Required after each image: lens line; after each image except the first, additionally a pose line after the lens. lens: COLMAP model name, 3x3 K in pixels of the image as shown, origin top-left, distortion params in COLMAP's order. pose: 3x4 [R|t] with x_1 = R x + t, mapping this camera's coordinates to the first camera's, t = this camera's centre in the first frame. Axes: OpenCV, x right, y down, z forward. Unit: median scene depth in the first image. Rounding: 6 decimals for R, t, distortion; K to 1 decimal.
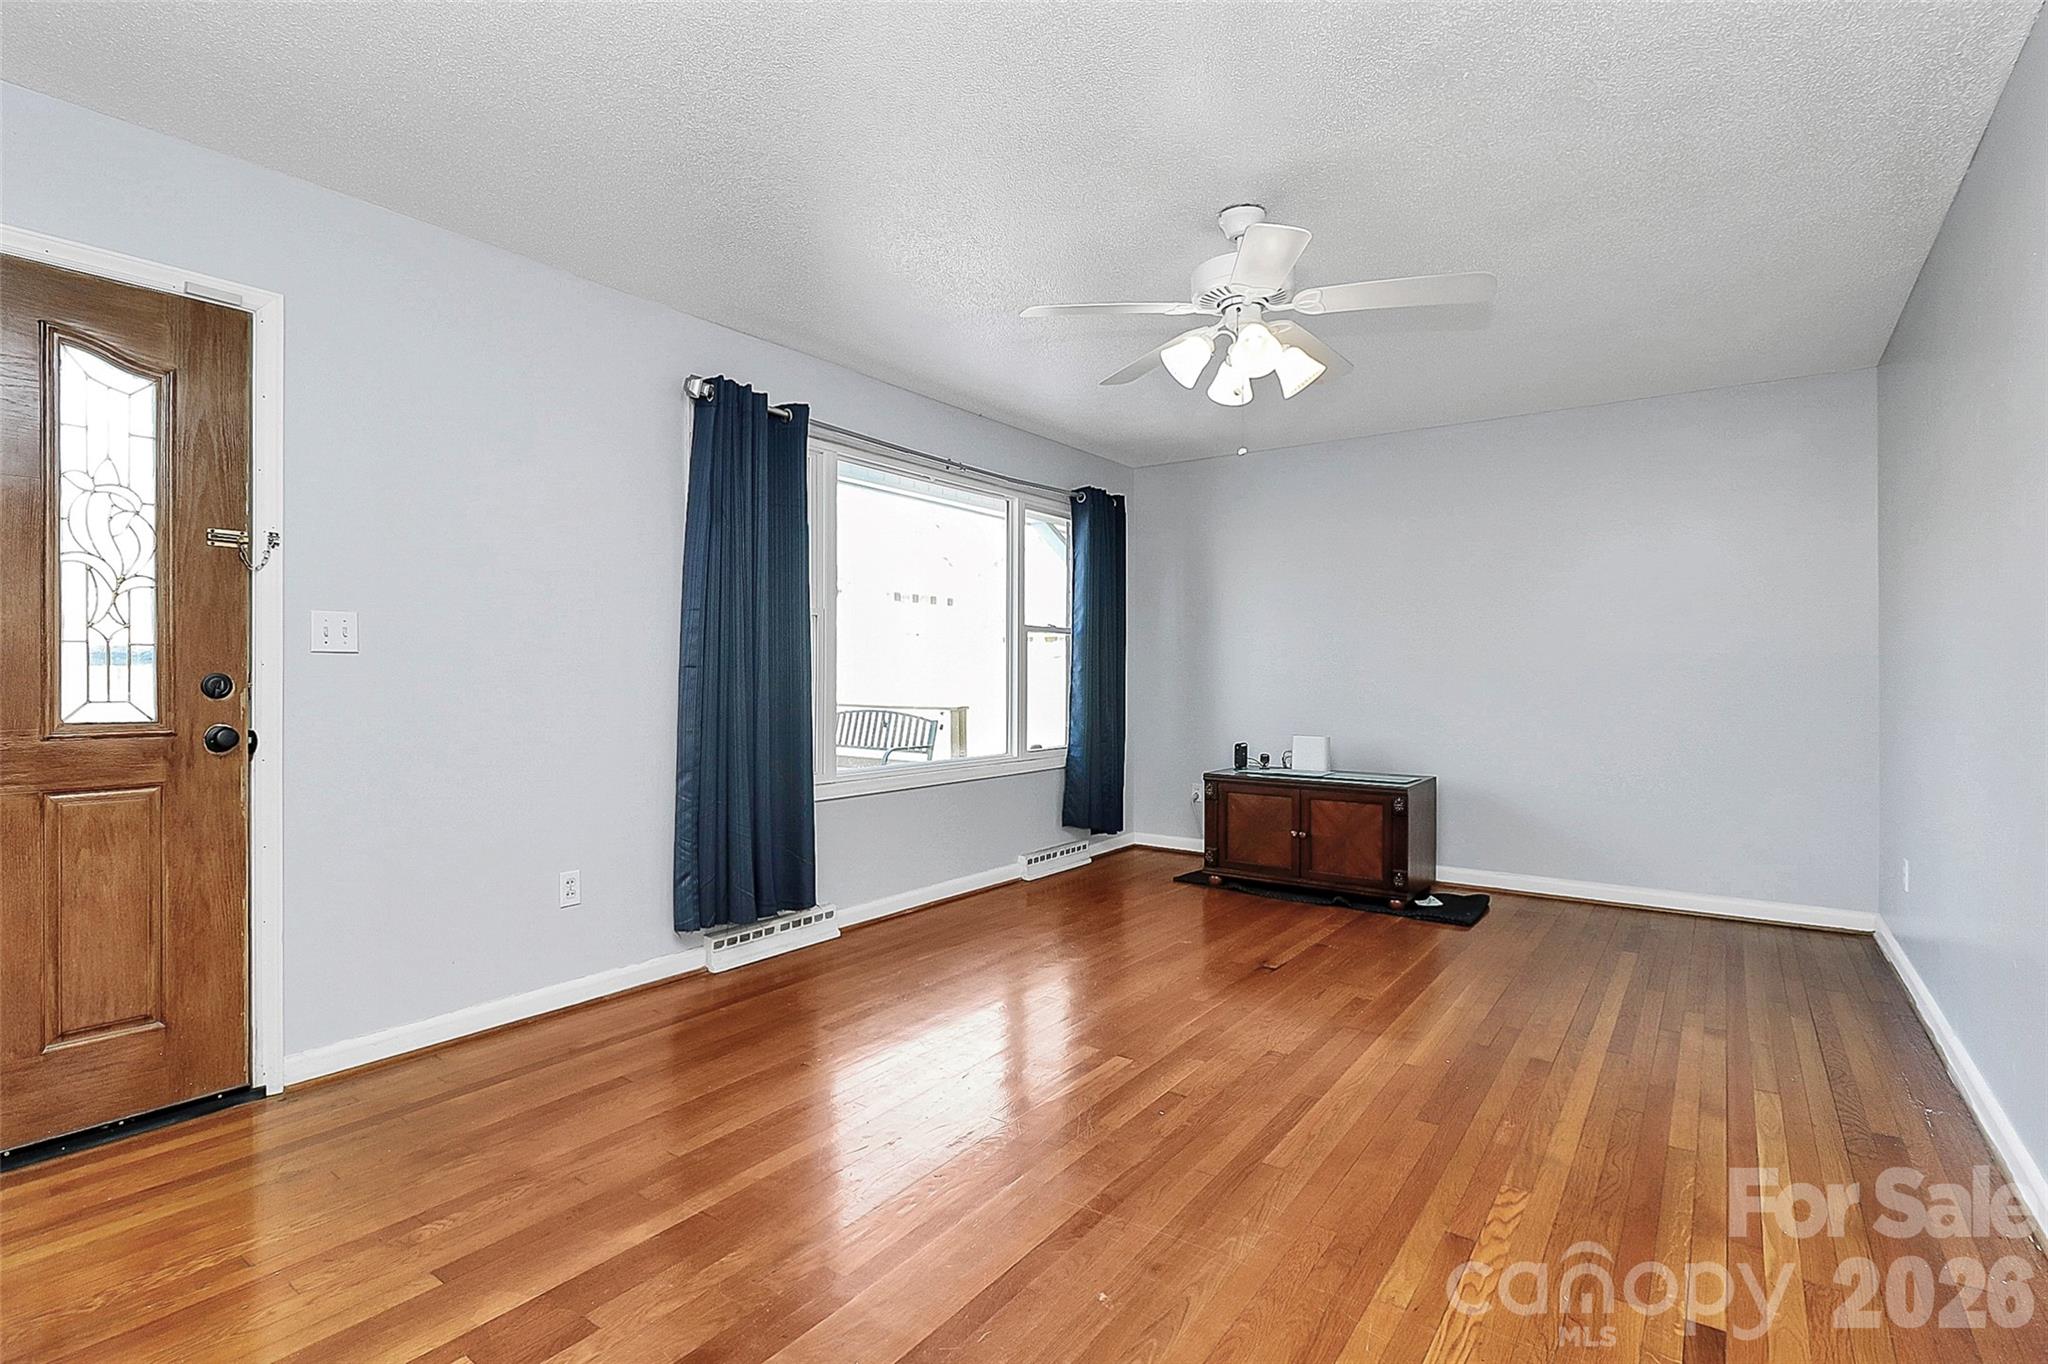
lens RADIAL K [[965.6, 0, 1028.6], [0, 965.6, 677.6], [0, 0, 1]] dist [0.000946, -0.009678]
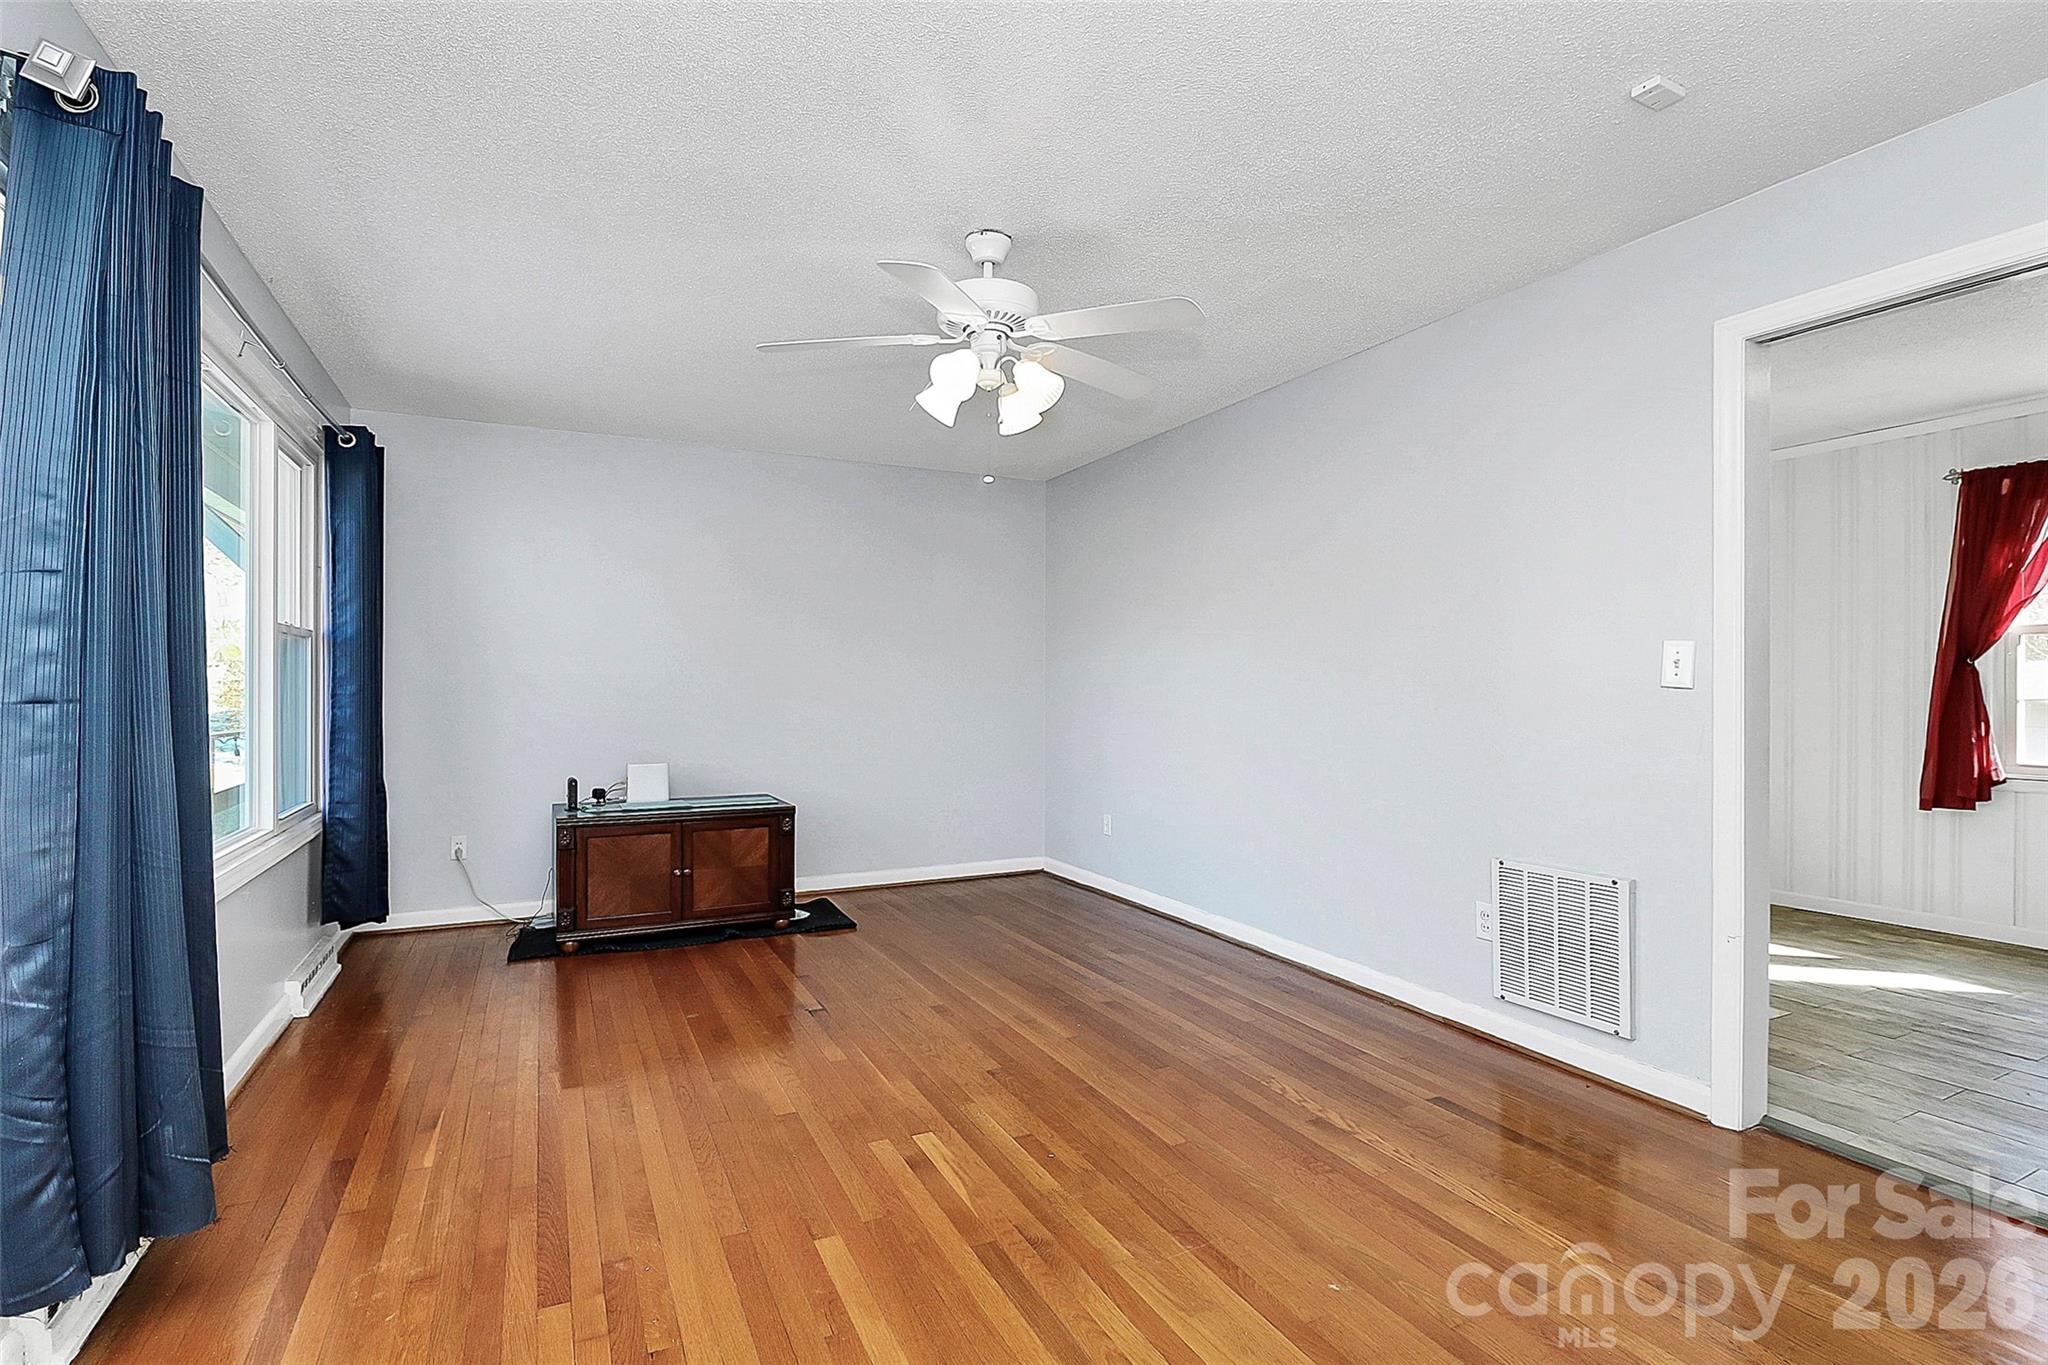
lens RADIAL K [[965.6, 0, 1028.6], [0, 965.6, 678.1], [0, 0, 1]] dist [0.000946, -0.009678]
pose [[0.464568, 0.005396, 0.885521, -0.516995], [0.002381, 0.999970, -0.007343, -0.017915], [-0.885534, 0.005520, 0.464541, 0.394491]]
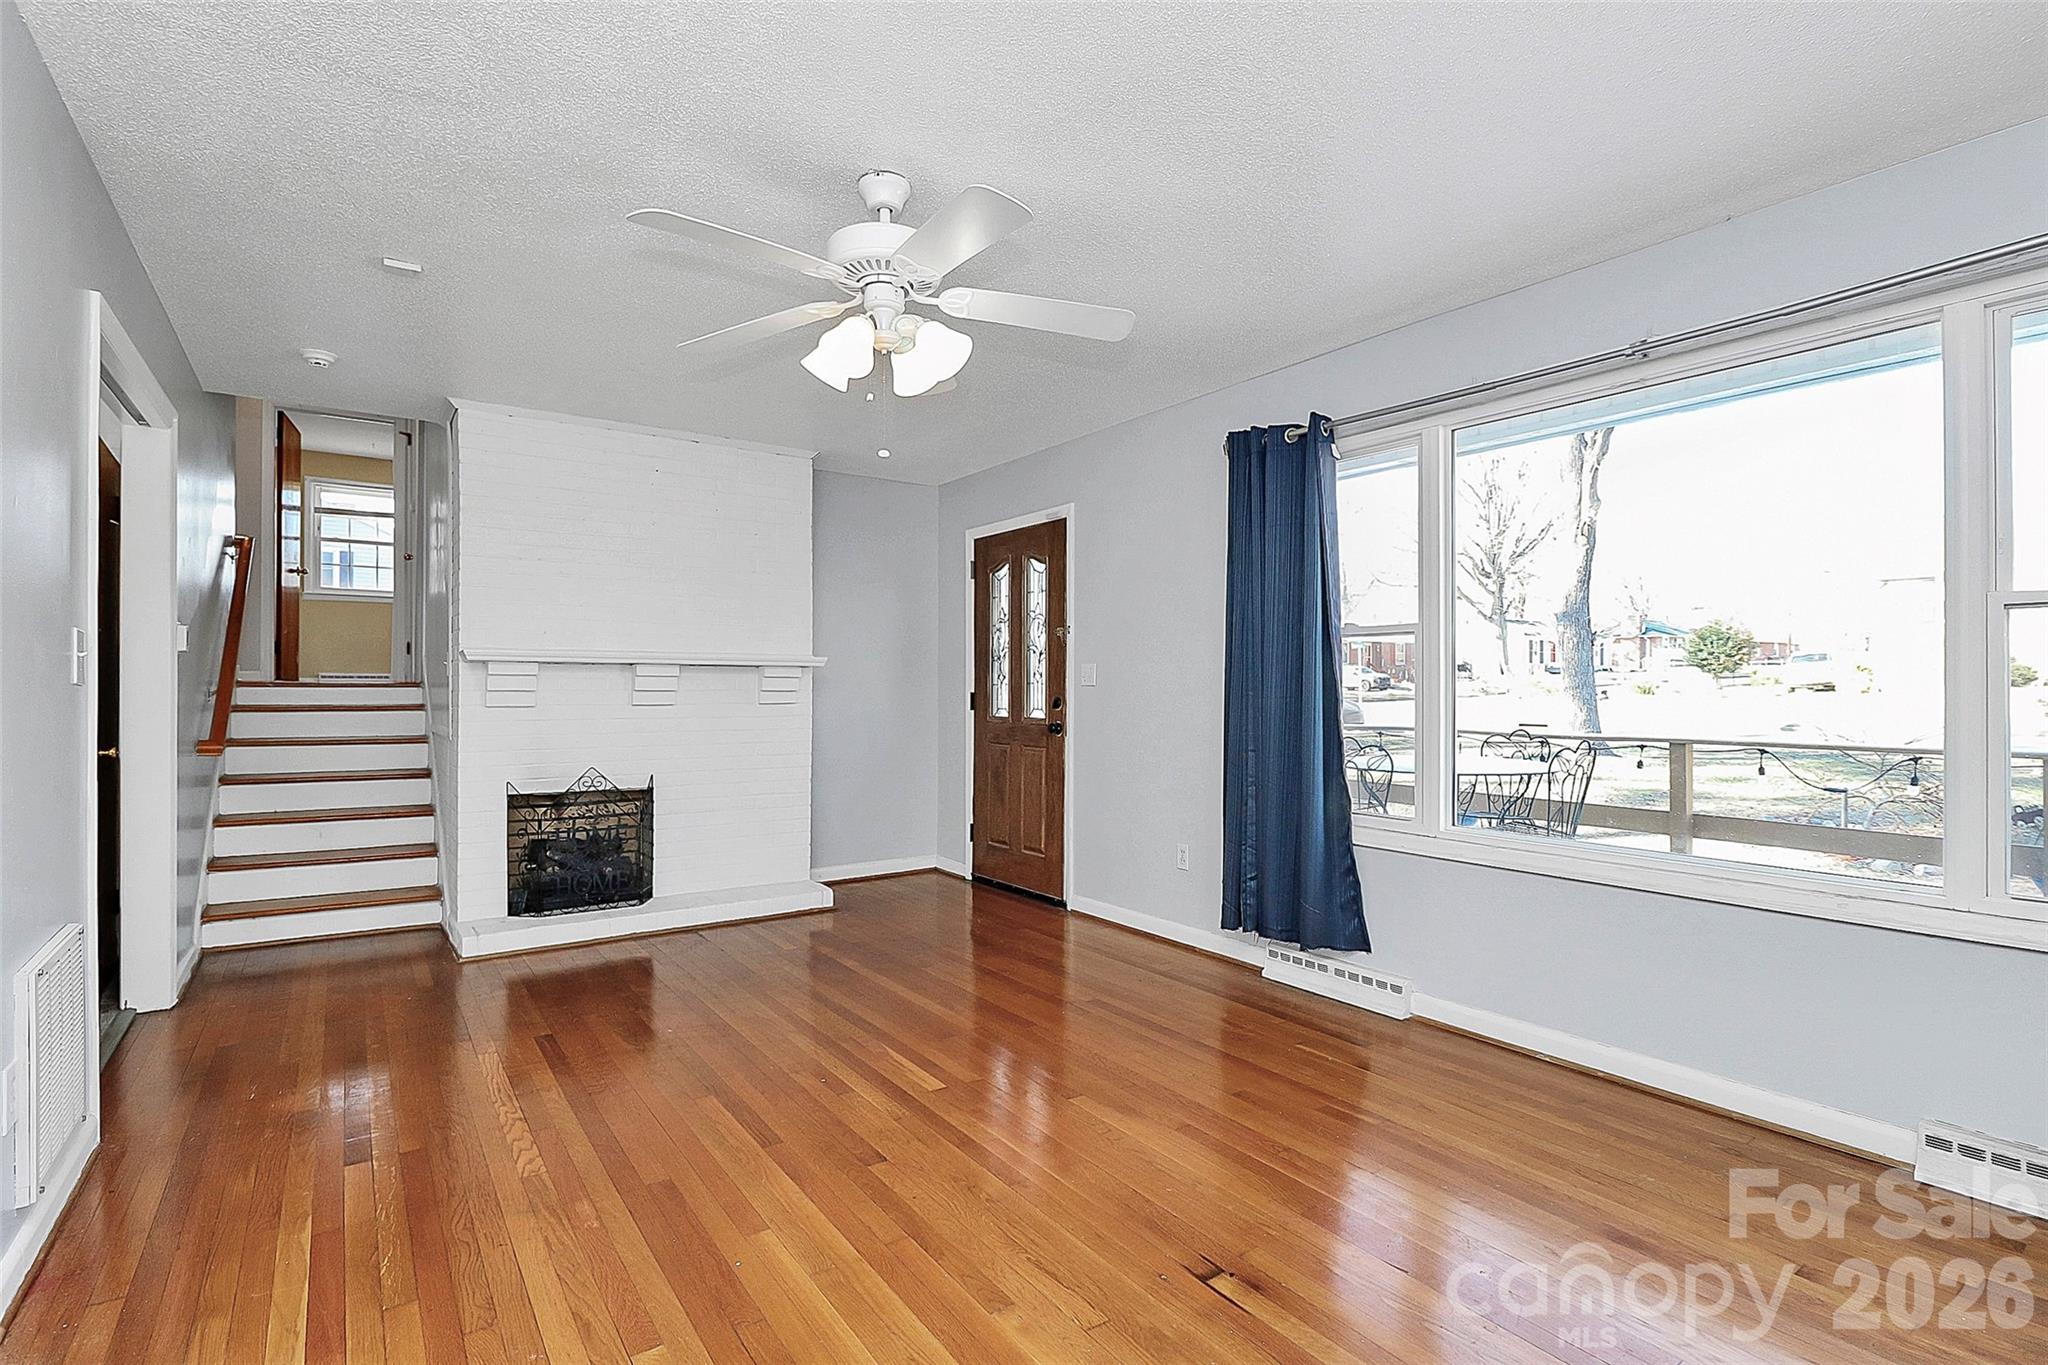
lens RADIAL K [[975.2, 0, 1016.7], [0, 975.2, 675.0], [0, 0, 1]] dist [0.000077, -0.010623]
pose [[-0.333243, -0.014526, -0.942729, 0.820592], [-0.007033, 0.999892, -0.012921, -0.016465], [0.942815, 0.002324, -0.333309, 1.125539]]
